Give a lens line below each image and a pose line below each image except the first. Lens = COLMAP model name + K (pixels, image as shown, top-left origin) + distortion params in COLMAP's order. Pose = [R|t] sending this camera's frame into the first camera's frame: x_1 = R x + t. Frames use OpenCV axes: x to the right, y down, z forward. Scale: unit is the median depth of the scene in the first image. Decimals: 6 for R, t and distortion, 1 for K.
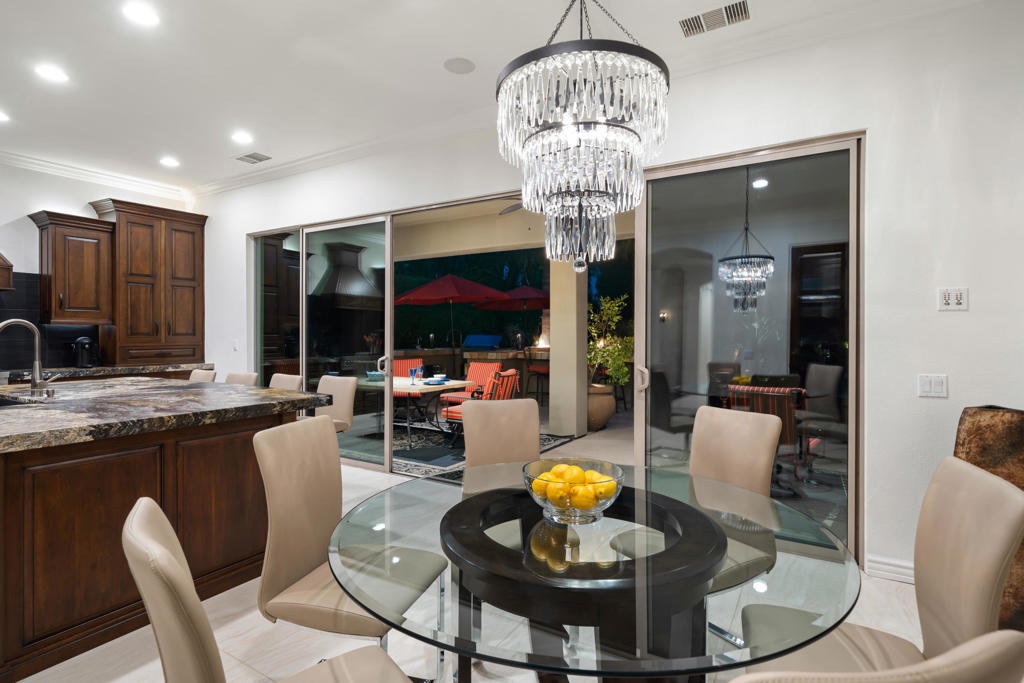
lens RADIAL K [[487.3, 0, 507.4], [0, 487.3, 335.9], [0, 0, 1]] dist [0.000259, 0.000160]
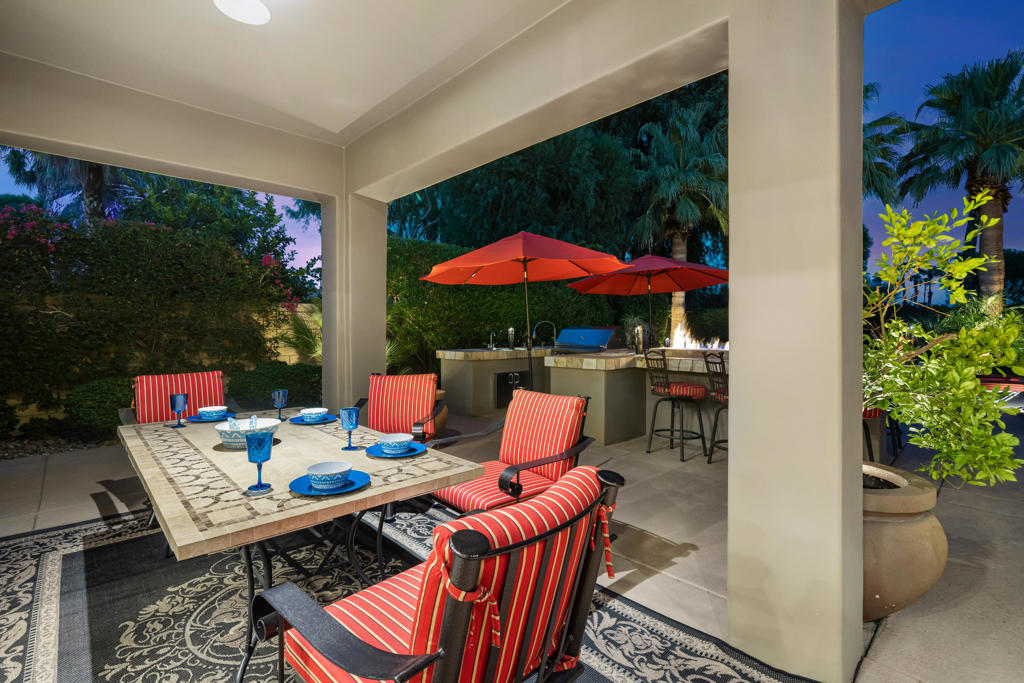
lens RADIAL K [[446.0, 0, 514.0], [0, 446.0, 345.5], [0, 0, 1]] dist [0.001874, 0.000347]
pose [[0.965997, 0.008168, -0.258423, 0.017242], [-0.000181, 0.999522, 0.030916, 0.002576], [0.258552, -0.029819, 0.965537, 0.429160]]
